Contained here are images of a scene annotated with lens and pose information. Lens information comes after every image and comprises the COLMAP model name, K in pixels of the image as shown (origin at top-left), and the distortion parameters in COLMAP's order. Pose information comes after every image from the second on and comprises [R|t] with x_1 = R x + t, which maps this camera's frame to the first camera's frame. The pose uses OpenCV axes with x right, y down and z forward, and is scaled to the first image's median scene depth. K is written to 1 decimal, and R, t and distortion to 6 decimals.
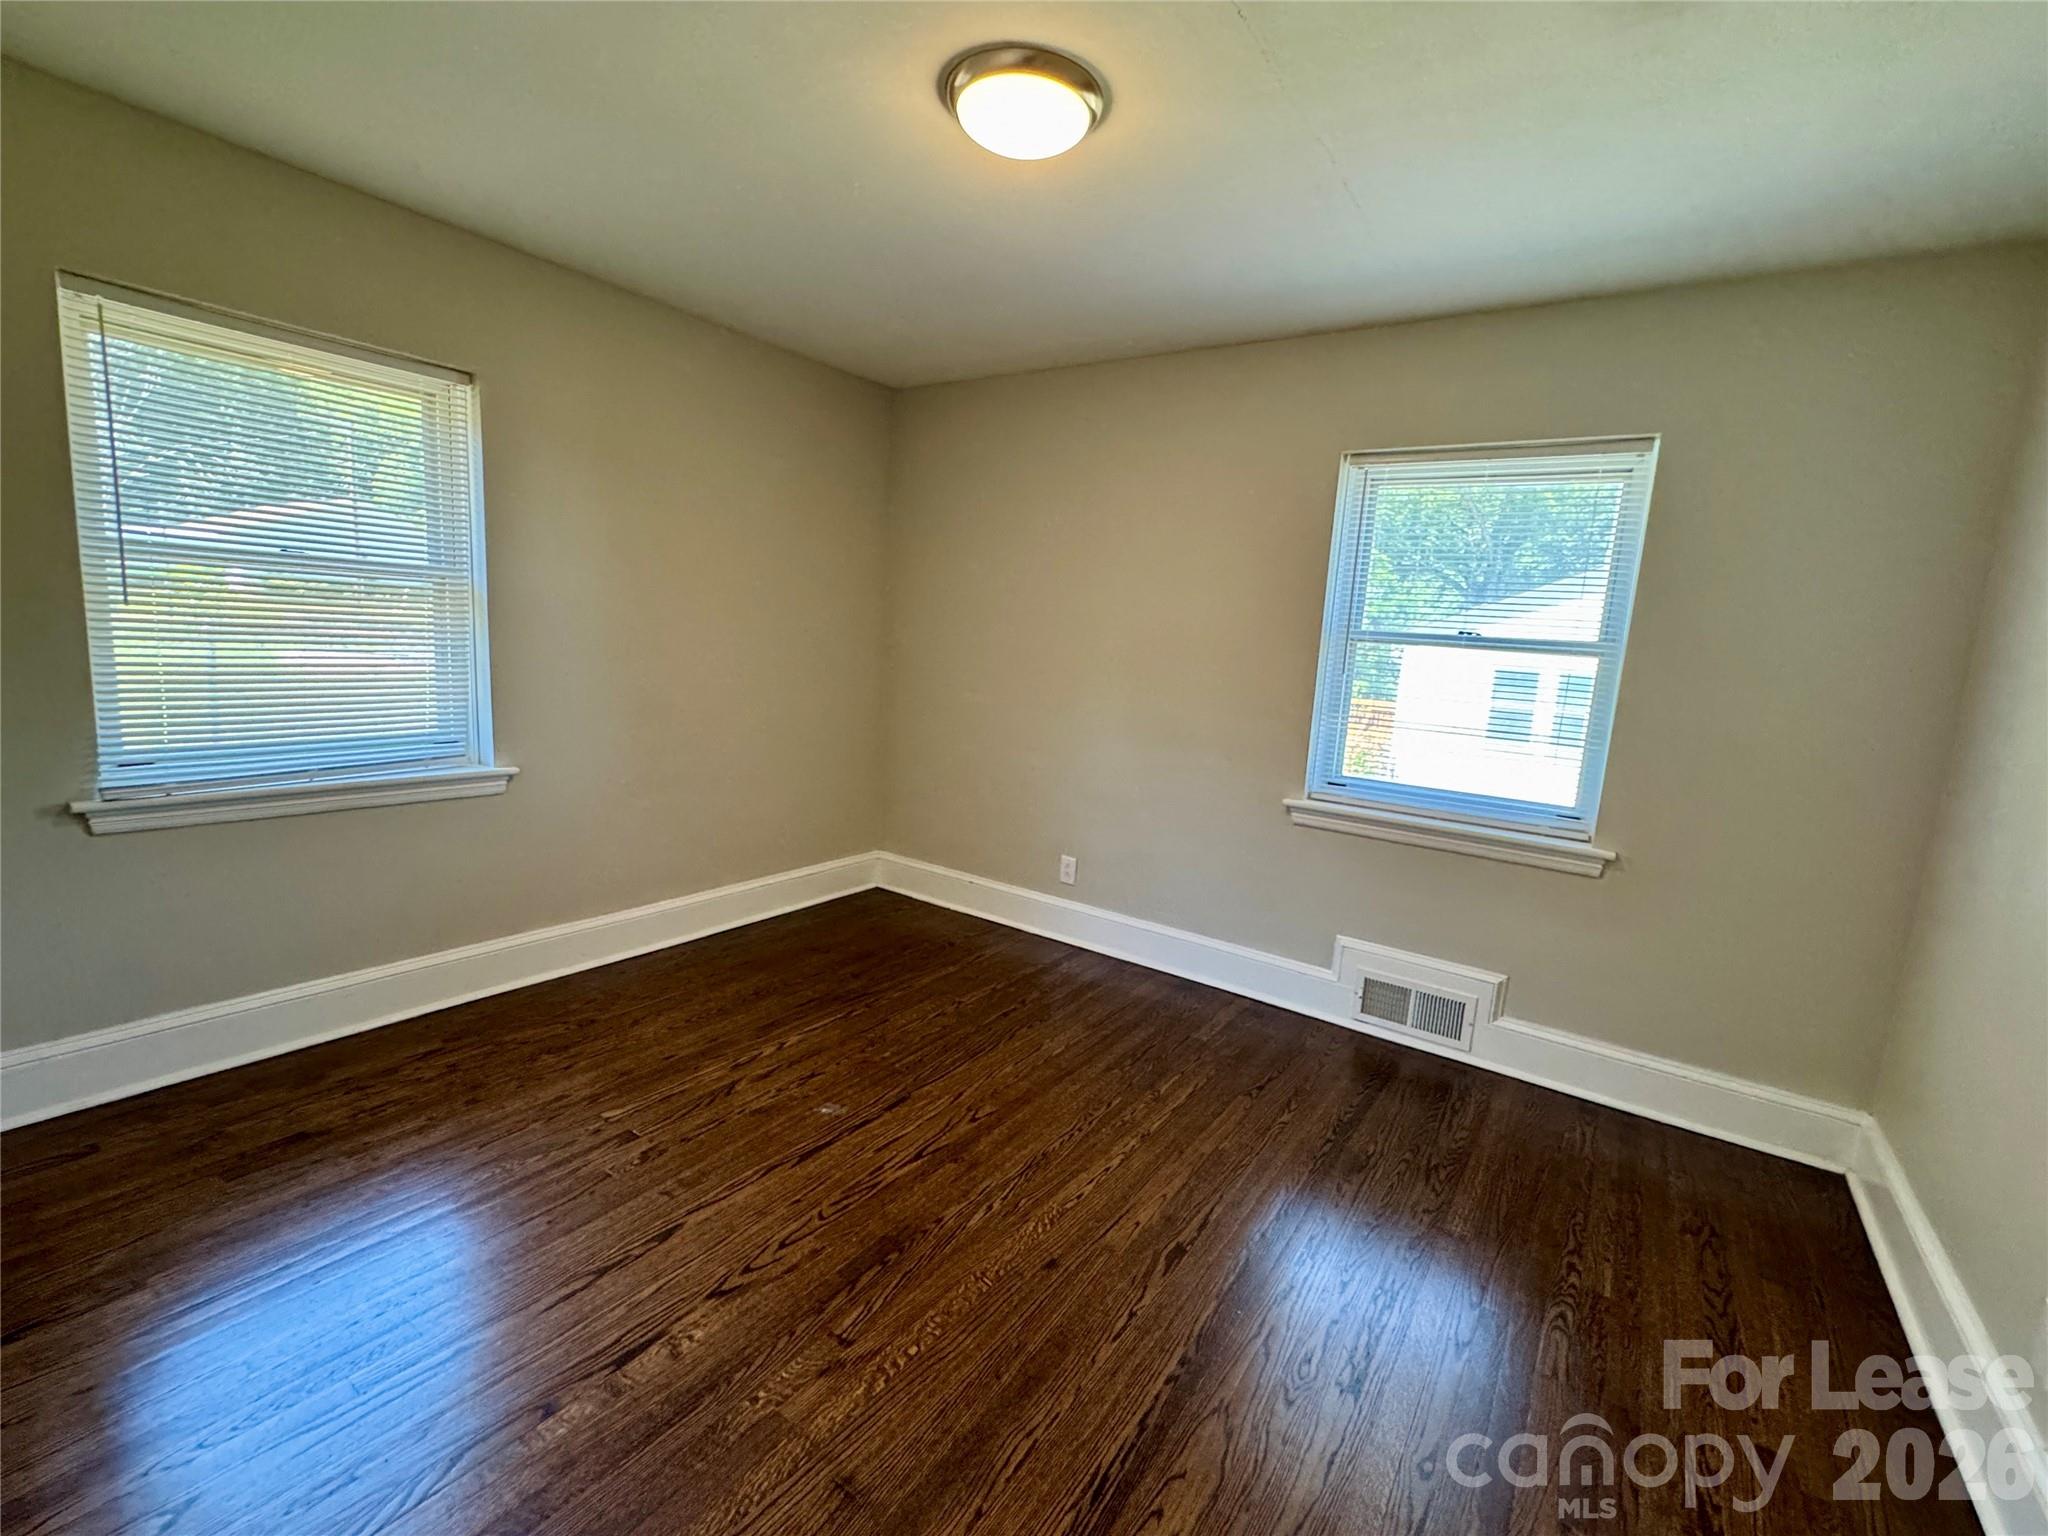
lens RADIAL K [[890.0, 0, 1025.1], [0, 890.0, 771.2], [0, 0, 1]] dist [-0.002022, -0.000120]
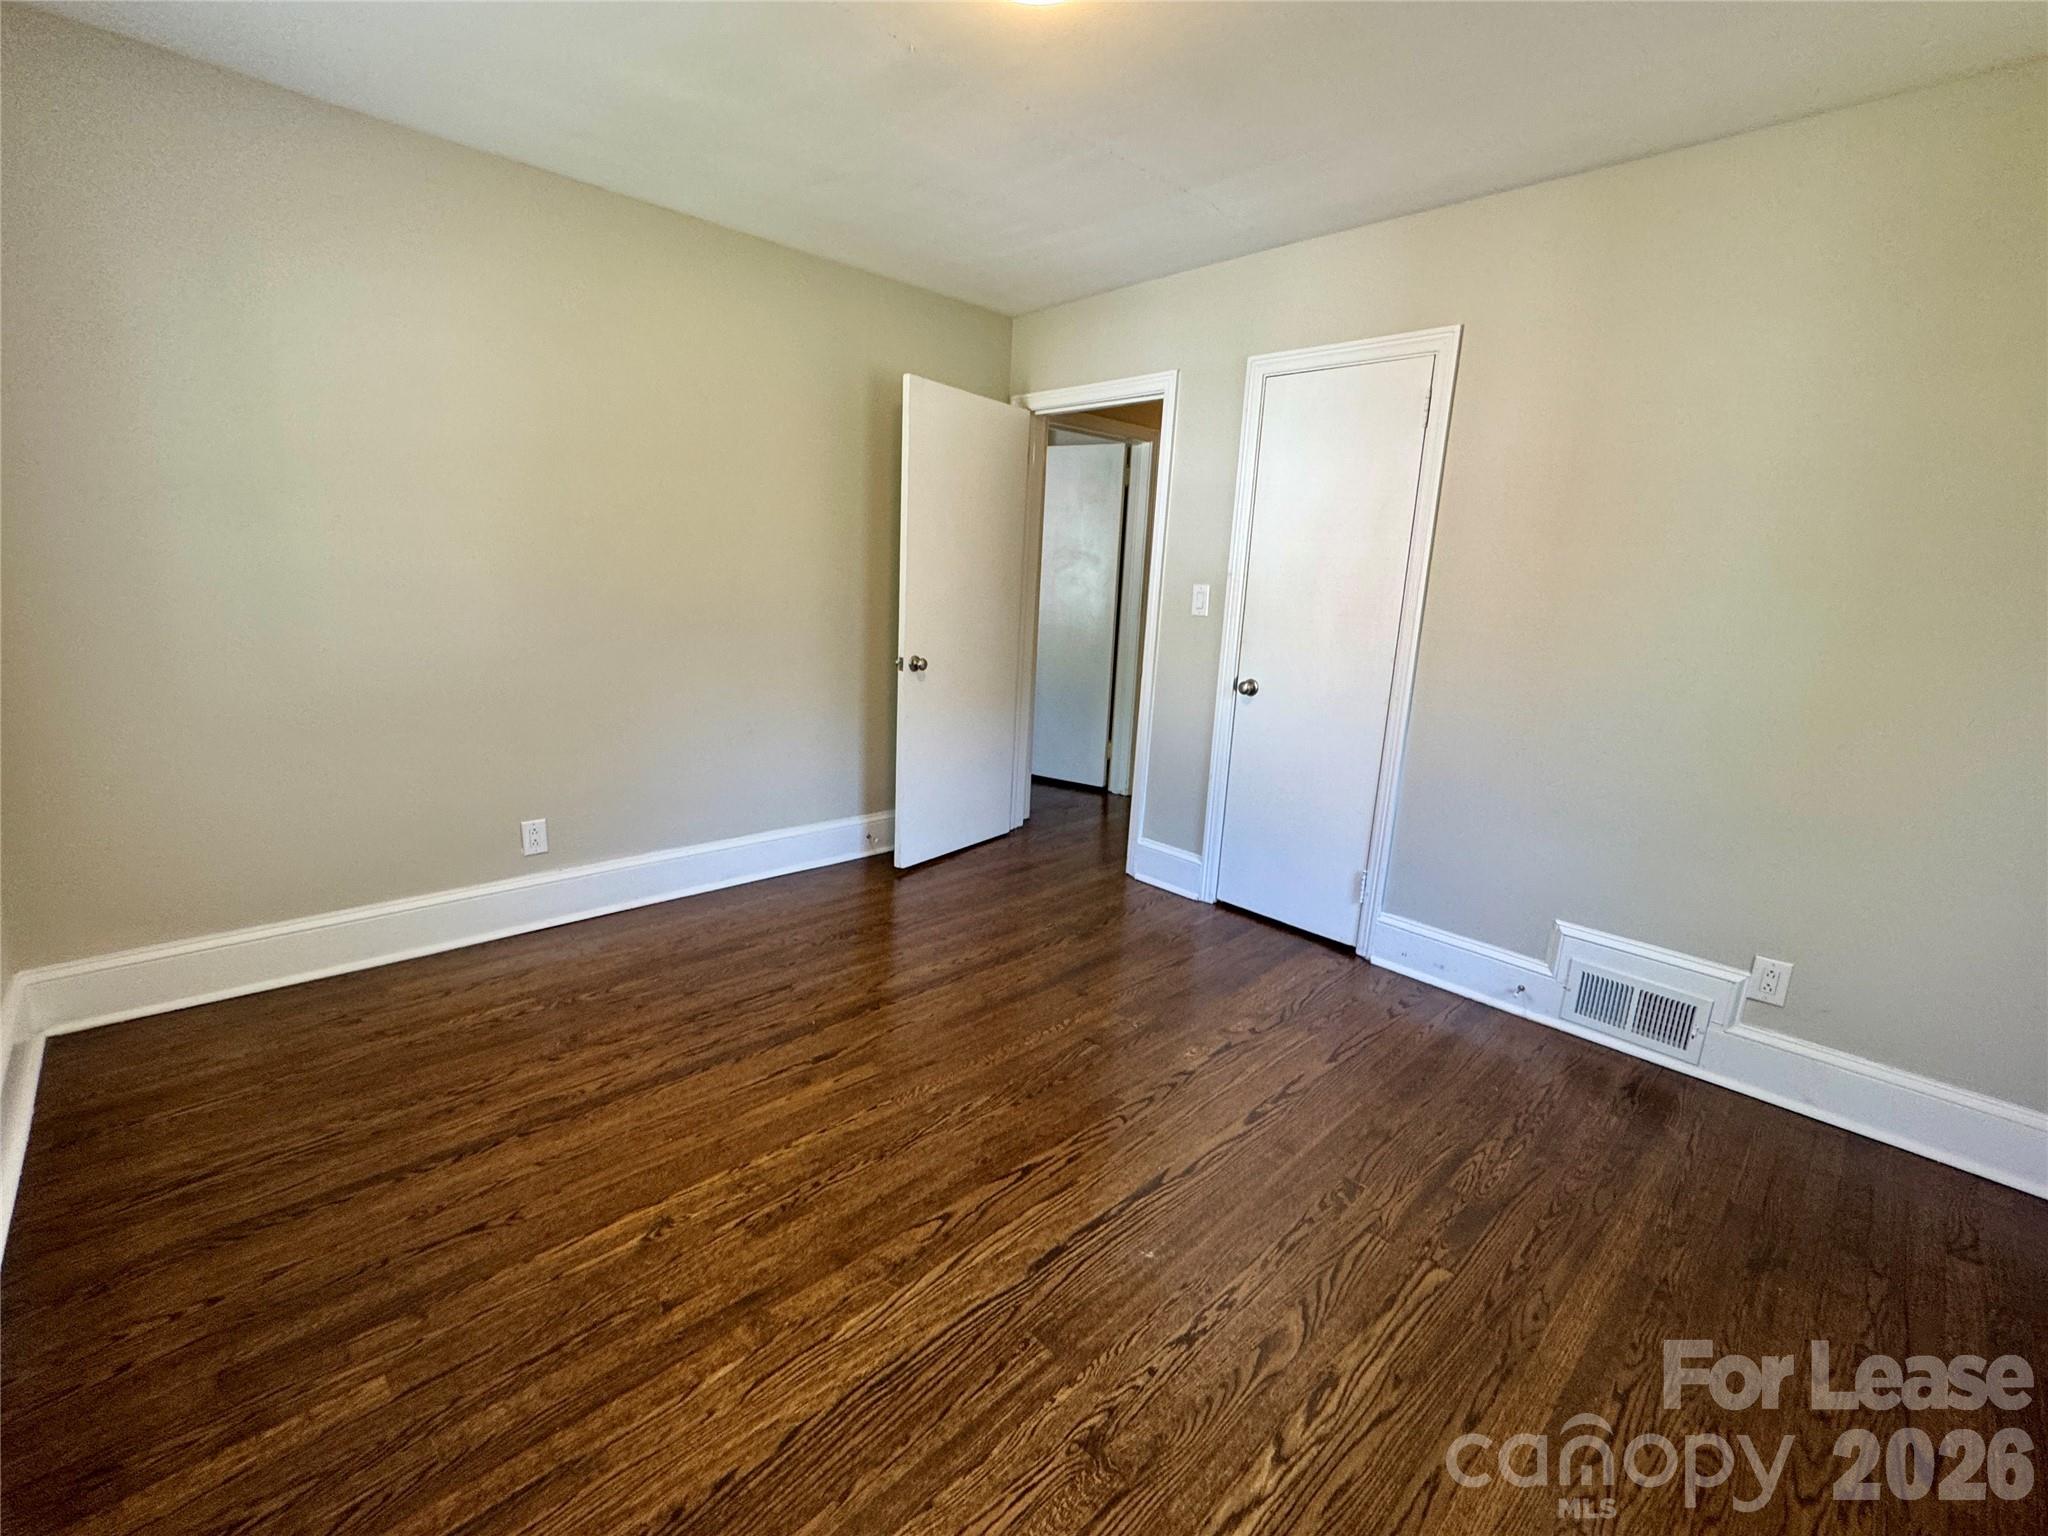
lens RADIAL K [[890.0, 0, 1022.0], [0, 890.0, 768.8], [0, 0, 1]] dist [-0.002022, -0.000120]
pose [[-0.974955, -0.146590, 0.167253, -0.202492], [-0.075265, 0.925136, 0.372100, -0.247823], [-0.209278, 0.350193, -0.912999, 1.650383]]
